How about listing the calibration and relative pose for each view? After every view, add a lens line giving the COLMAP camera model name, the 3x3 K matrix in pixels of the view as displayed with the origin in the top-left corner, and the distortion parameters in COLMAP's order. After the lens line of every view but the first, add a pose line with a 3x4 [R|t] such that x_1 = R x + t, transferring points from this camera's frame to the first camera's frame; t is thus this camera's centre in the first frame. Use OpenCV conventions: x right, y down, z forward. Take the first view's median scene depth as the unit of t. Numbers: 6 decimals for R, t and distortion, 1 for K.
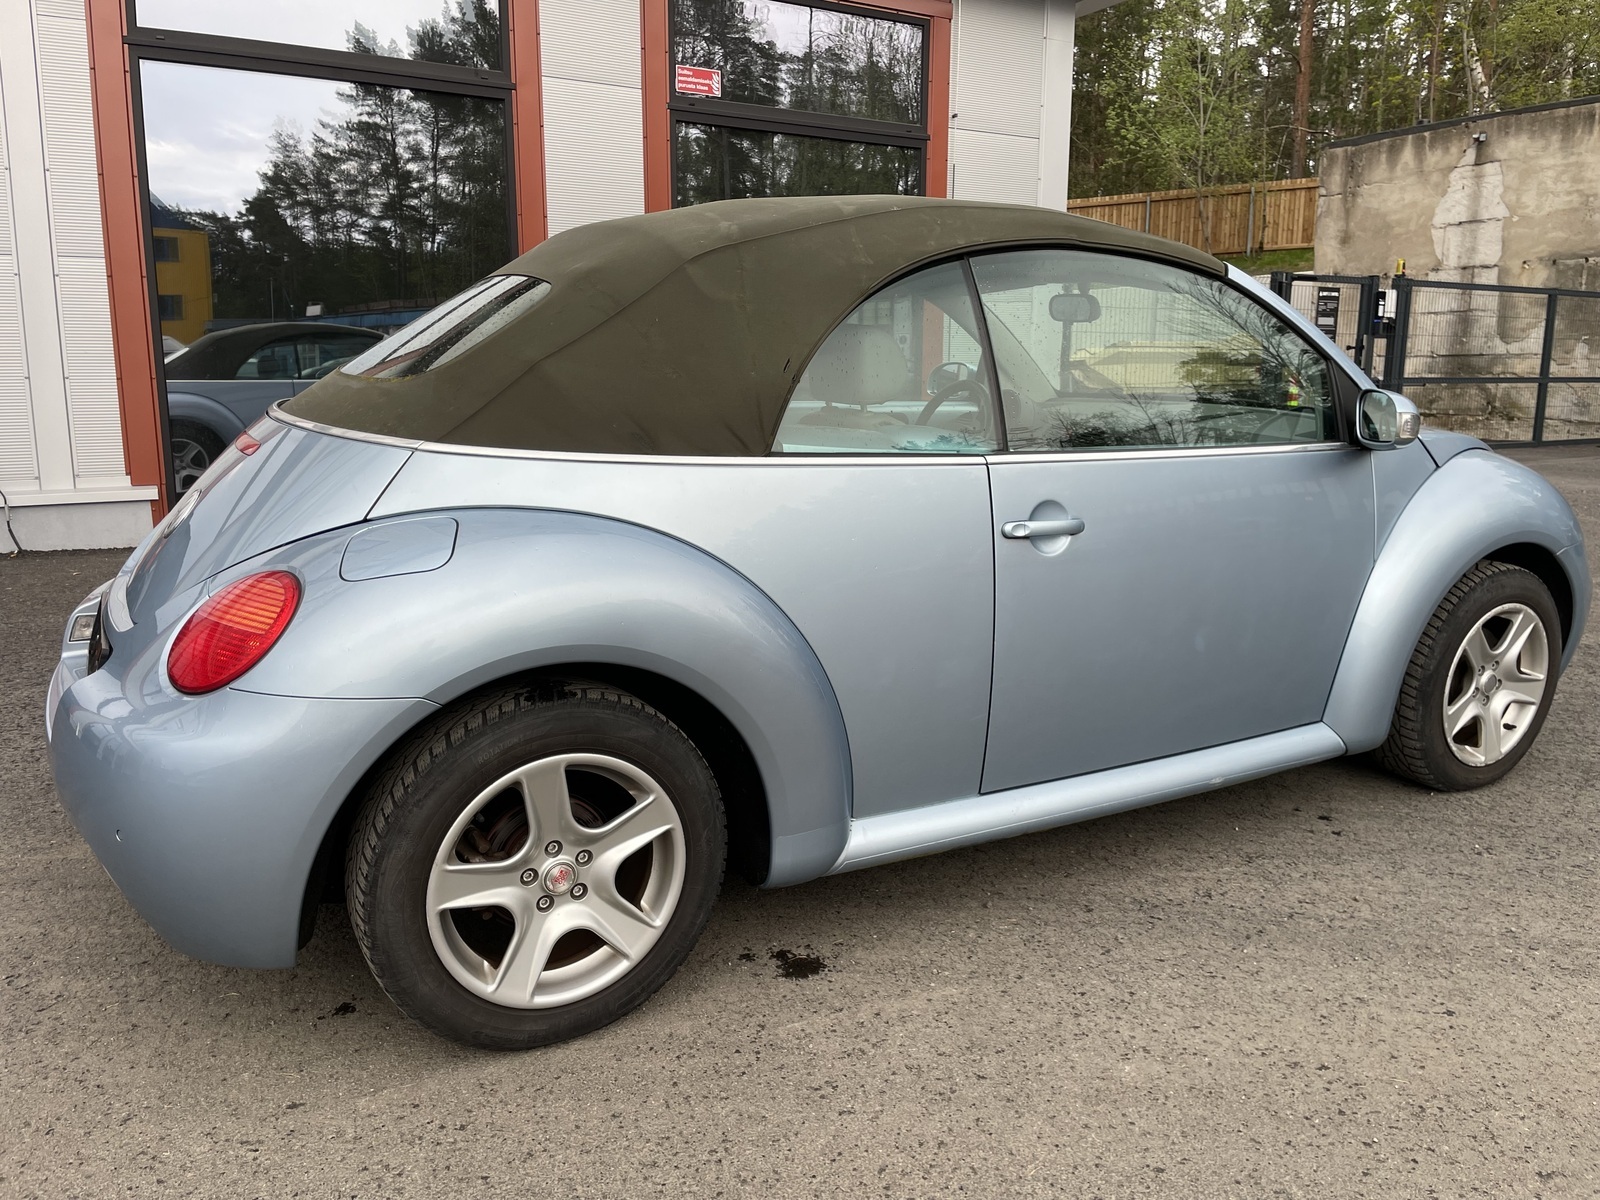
lens RADIAL K [[1202.3, 0, 800.0], [0, 1202.3, 600.0], [0, 0, 1]] dist [0.106520, -0.140159]
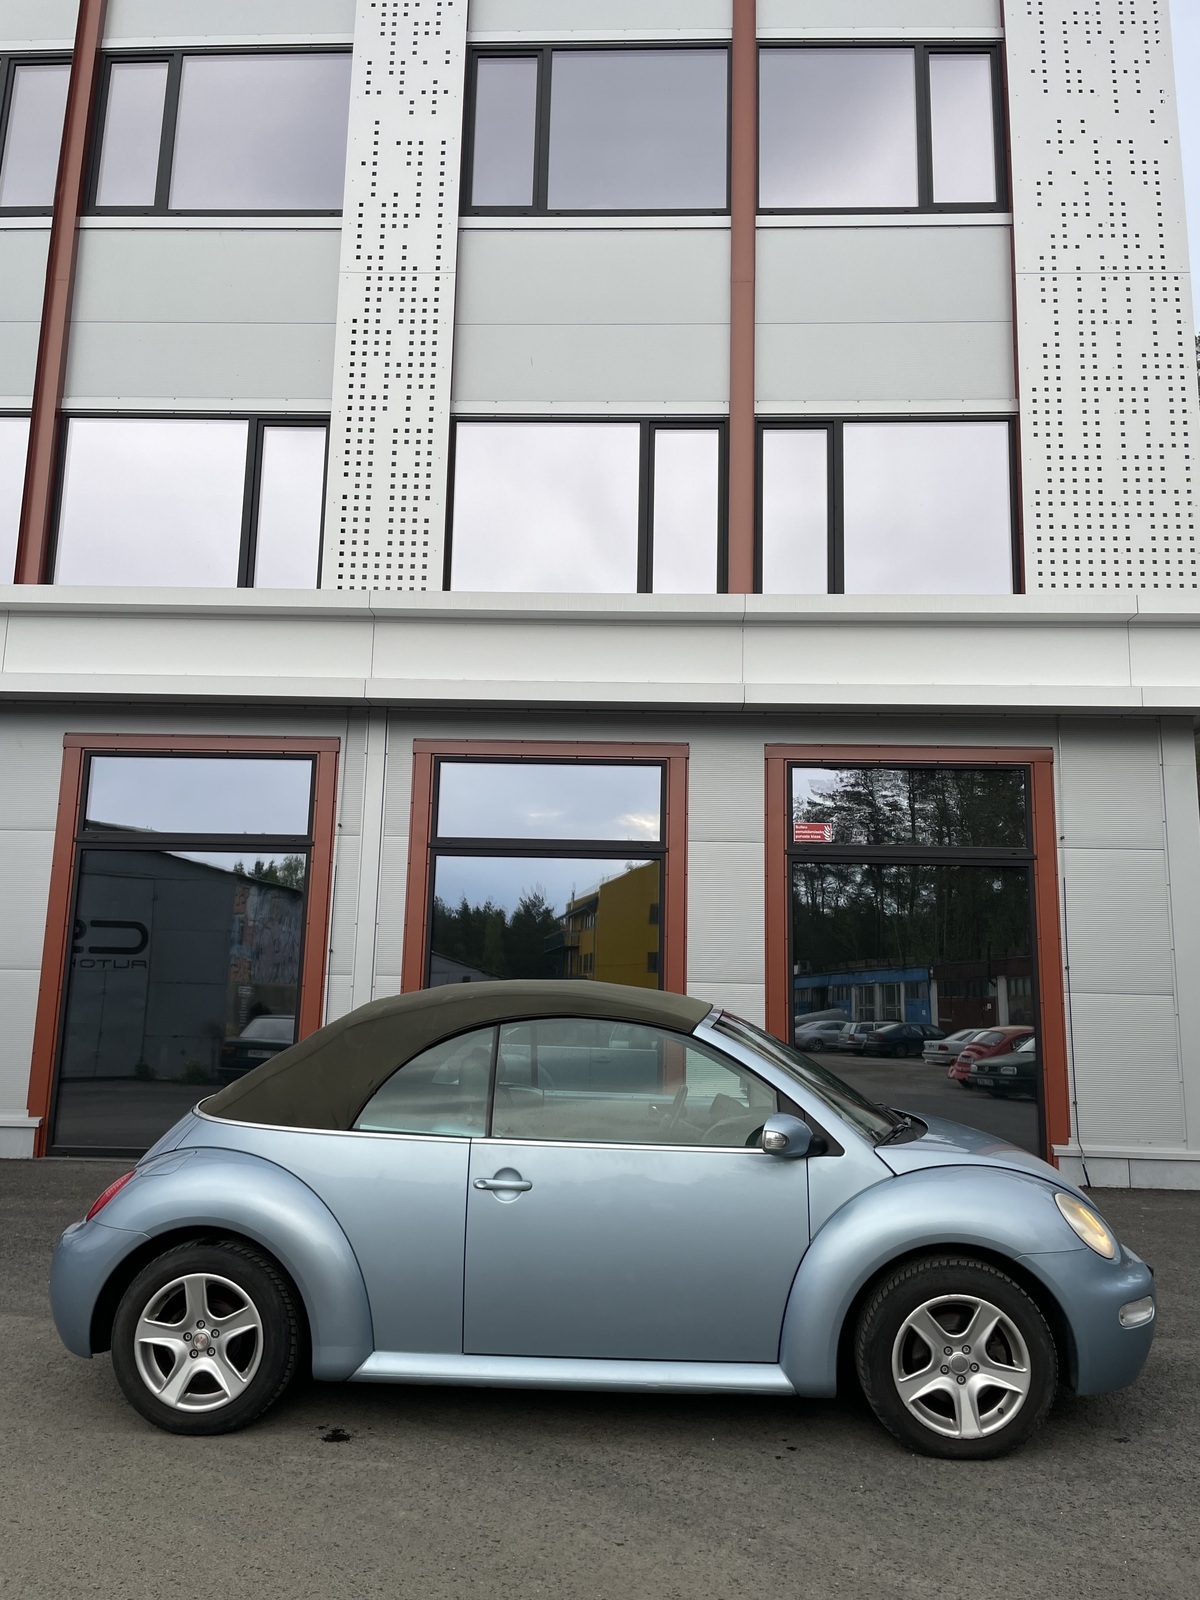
lens RADIAL K [[1202.3, 0, 600.0], [0, 1202.3, 800.0], [0, 0, 1]] dist [0.106520, -0.140159]
pose [[0.846784, -0.072632, -0.526955, 1.244375], [-0.120116, 0.938939, -0.322437, -0.032254], [0.518198, 0.336330, 0.786354, -0.466676]]
